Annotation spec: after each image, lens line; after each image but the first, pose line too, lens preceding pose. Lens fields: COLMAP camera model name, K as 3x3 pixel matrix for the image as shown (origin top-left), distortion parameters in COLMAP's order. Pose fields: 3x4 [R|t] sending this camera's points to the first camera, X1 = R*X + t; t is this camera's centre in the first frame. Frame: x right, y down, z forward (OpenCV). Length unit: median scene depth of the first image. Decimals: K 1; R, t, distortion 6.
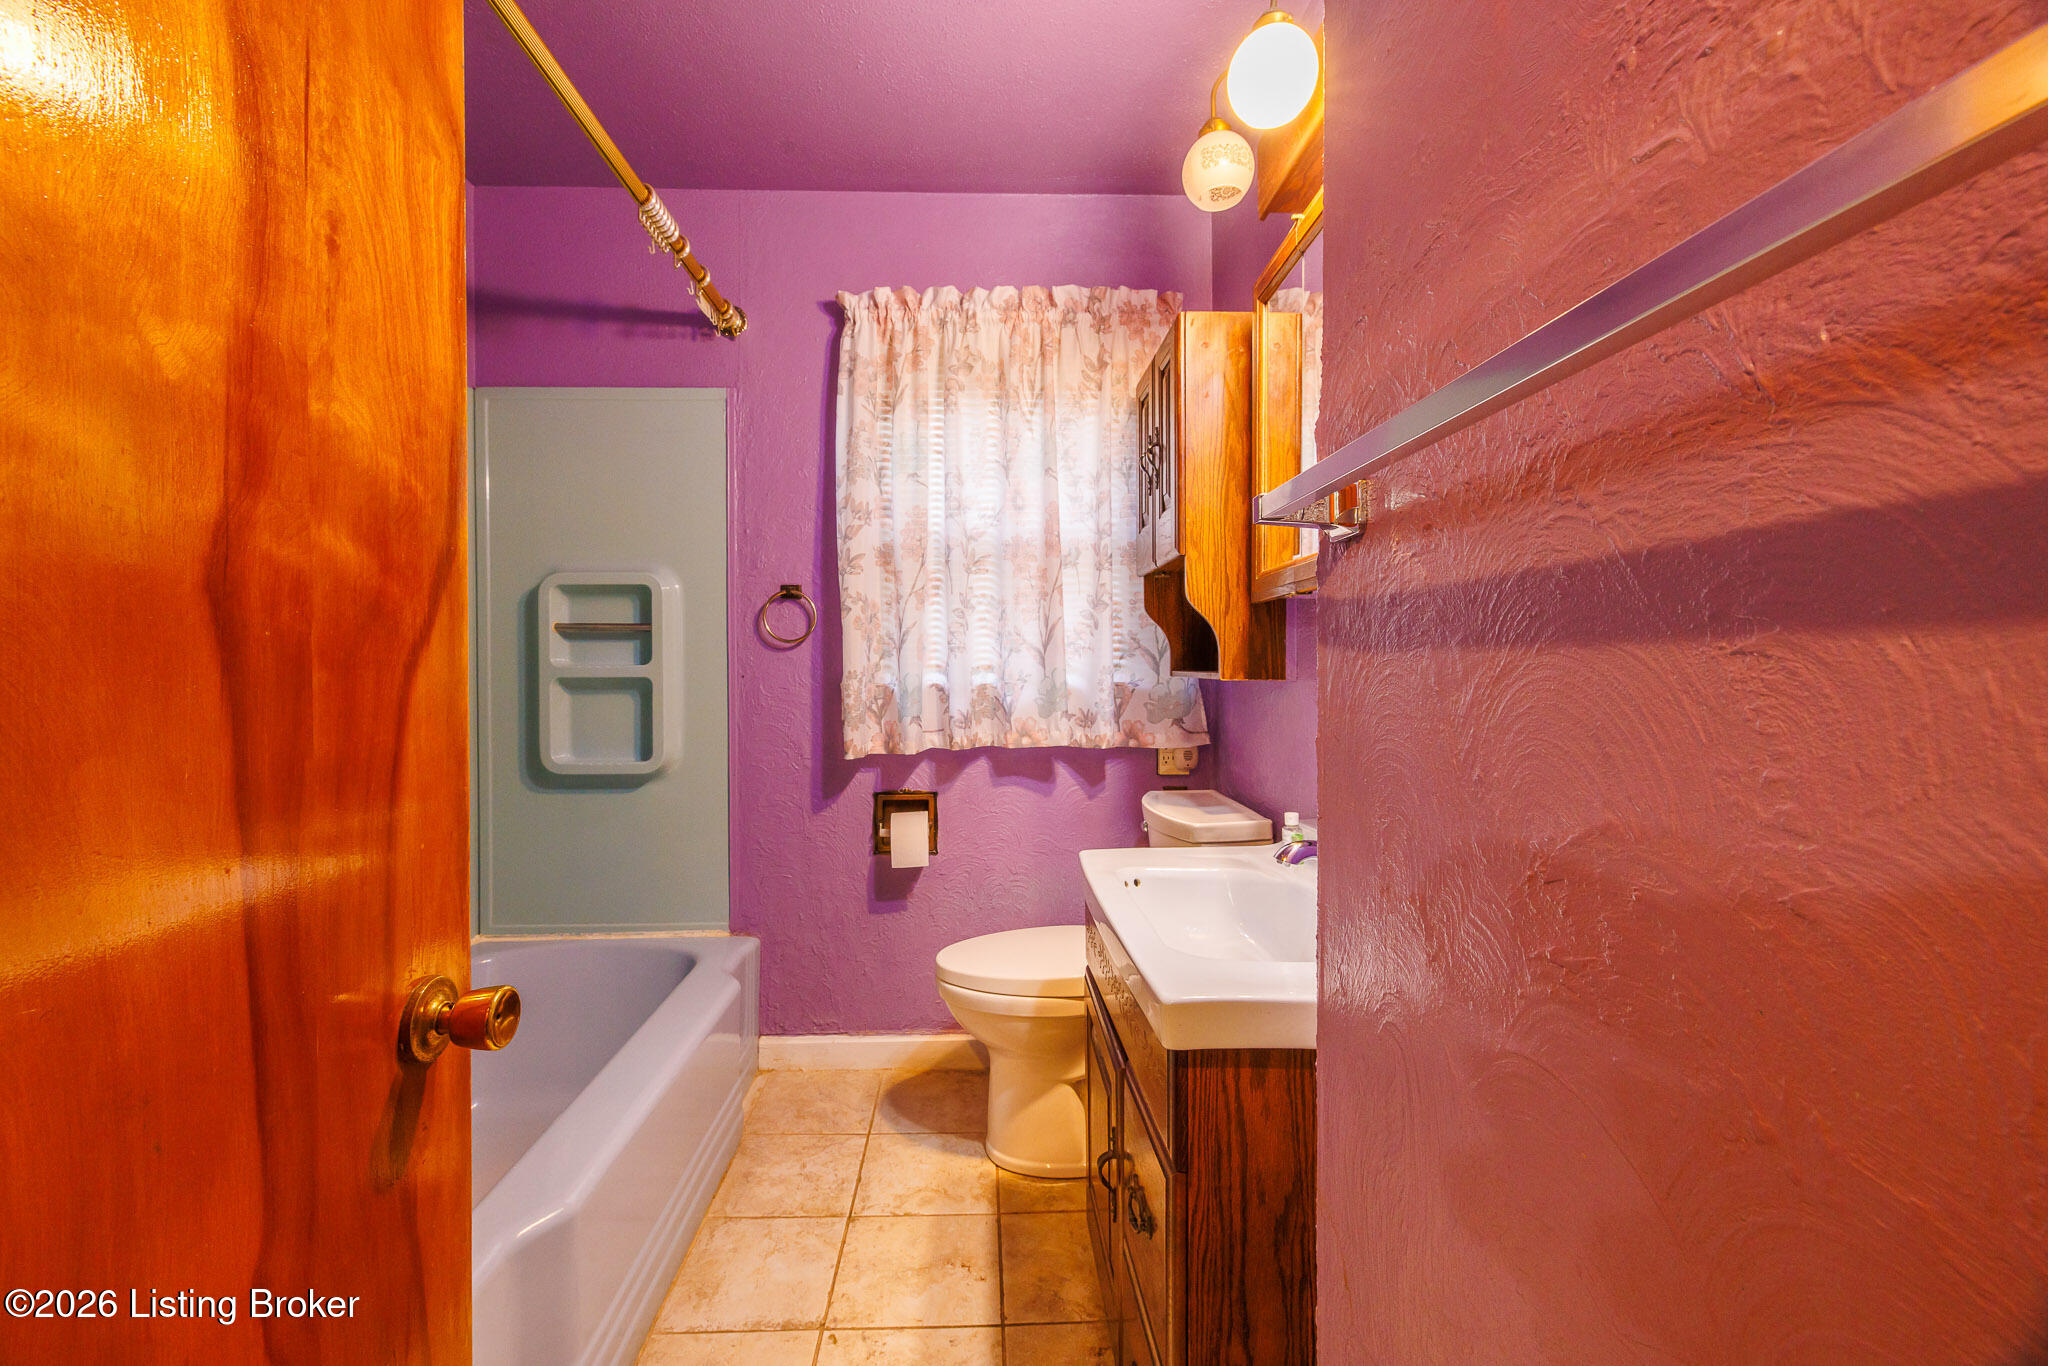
lens RADIAL K [[862.5, 0, 1000.4], [0, 862.5, 671.5], [0, 0, 1]] dist [0.000522, -0.000171]
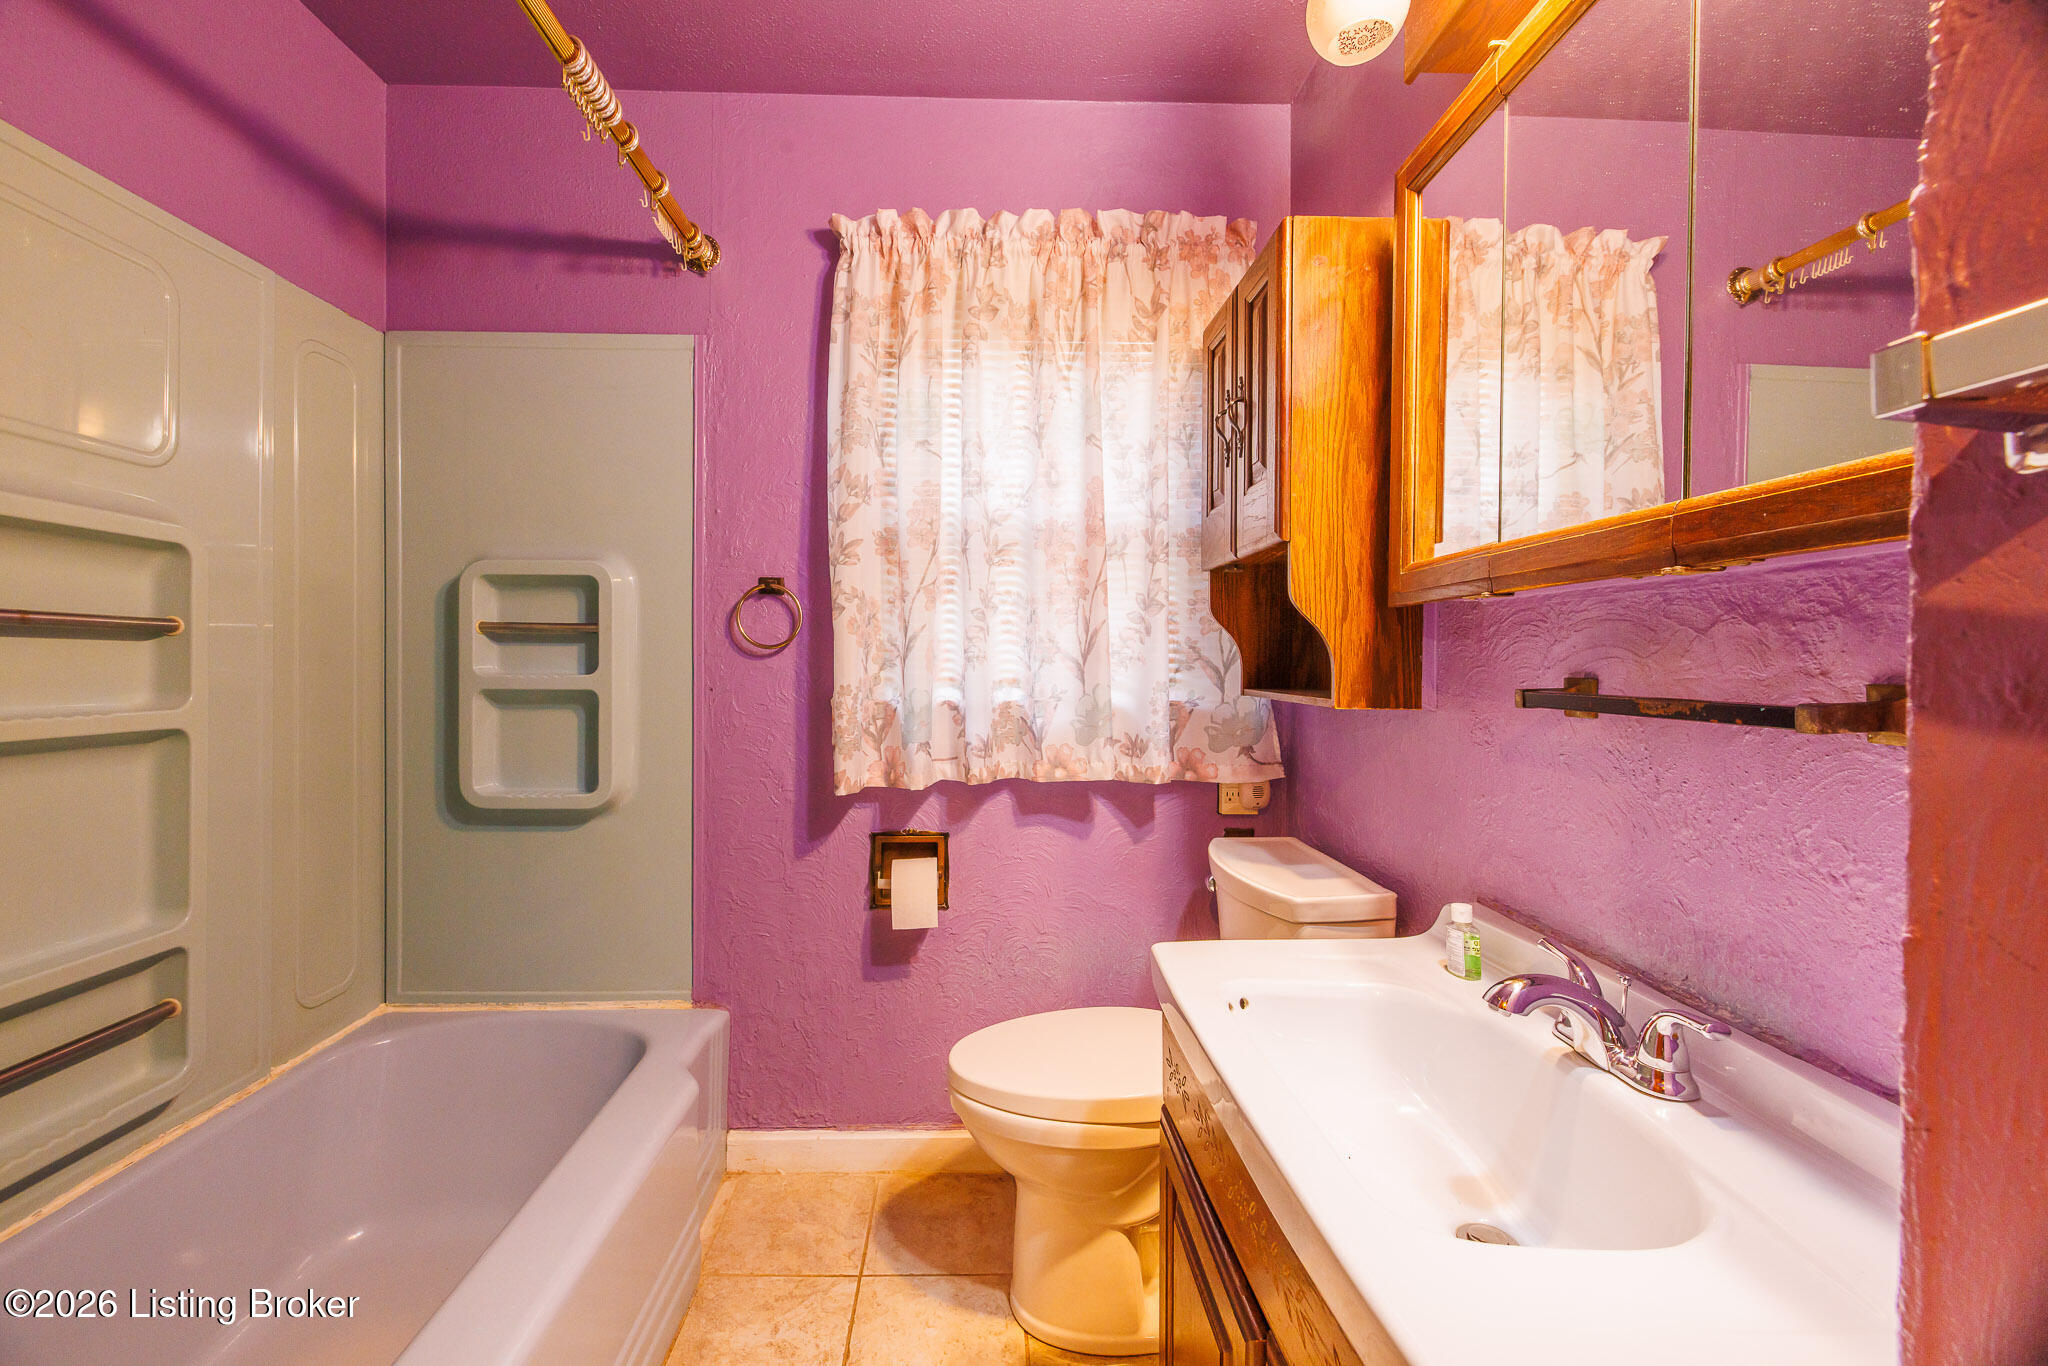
lens RADIAL K [[862.5, 0, 1000.4], [0, 862.5, 671.5], [0, 0, 1]] dist [0.000522, -0.000171]
pose [[0.999957, 0.009178, 0.001182, -0.027322], [-0.009182, 0.999951, 0.003610, -0.016904], [-0.001149, -0.003621, 0.999993, 0.189673]]
